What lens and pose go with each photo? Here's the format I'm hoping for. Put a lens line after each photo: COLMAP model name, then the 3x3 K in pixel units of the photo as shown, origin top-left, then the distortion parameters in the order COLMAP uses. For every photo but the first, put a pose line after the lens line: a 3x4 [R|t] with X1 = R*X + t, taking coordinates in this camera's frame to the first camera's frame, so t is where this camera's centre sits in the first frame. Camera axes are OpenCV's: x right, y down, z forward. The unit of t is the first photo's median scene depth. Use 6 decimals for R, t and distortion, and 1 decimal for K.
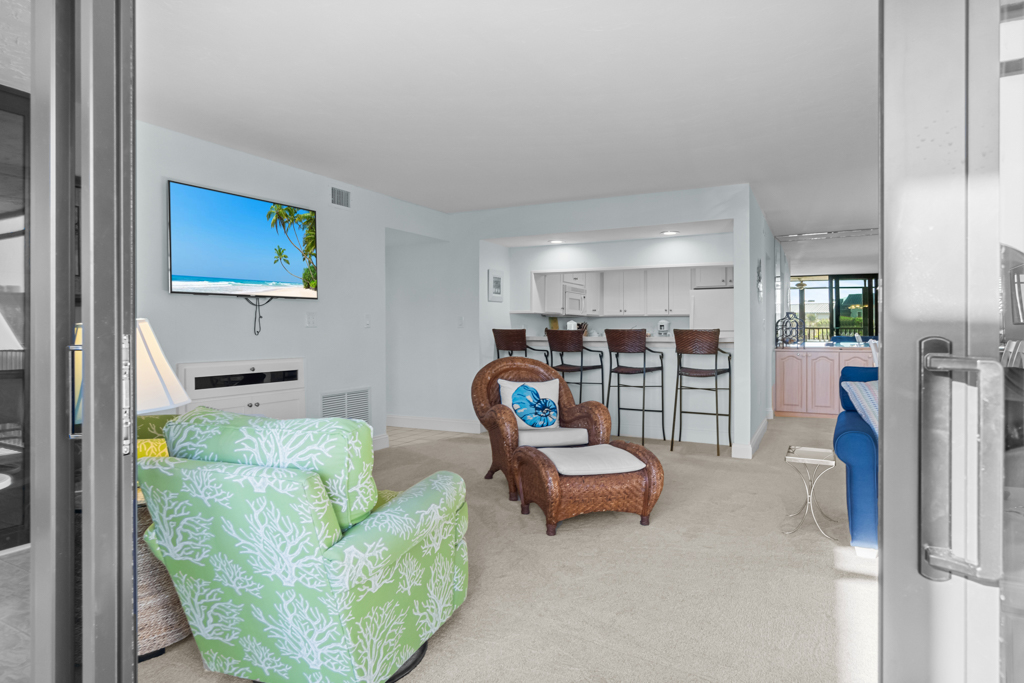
lens RADIAL K [[556.6, 0, 510.9], [0, 556.6, 325.6], [0, 0, 1]] dist [-0.000362, -0.000122]
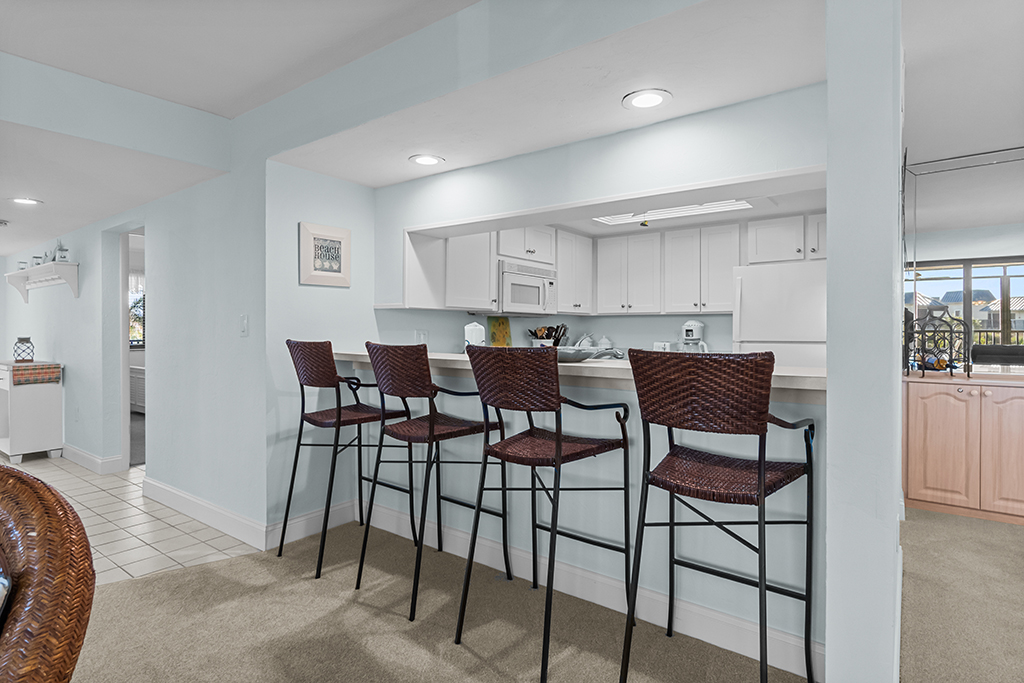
lens RADIAL K [[527.9, 0, 503.4], [0, 527.9, 327.8], [0, 0, 1]] dist [-0.001201, 0.000110]
pose [[0.987548, 0.002557, -0.157296, 0.217680], [-0.001896, 0.999989, 0.004347, -0.006985], [0.157305, -0.003995, 0.987542, 0.548189]]
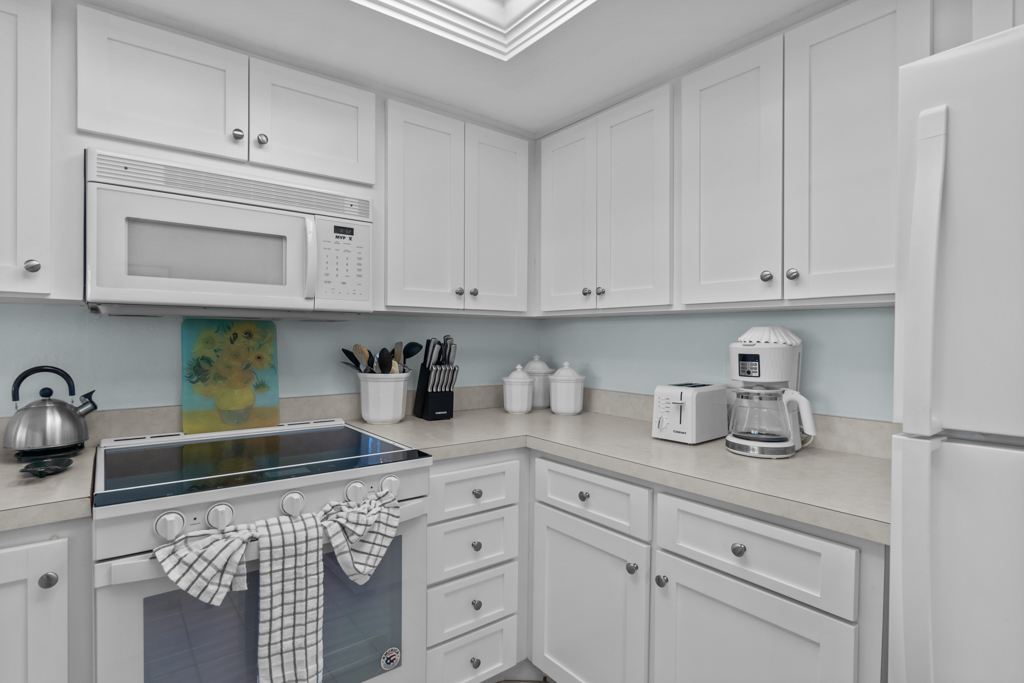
lens RADIAL K [[514.5, 0, 491.5], [0, 514.5, 343.3], [0, 0, 1]] dist [-0.009679, -0.000468]
pose [[0.905589, 0.011109, -0.424011, 0.352665], [-0.003063, 0.999802, 0.019652, -0.011439], [0.424146, -0.016498, 0.905444, 1.060010]]
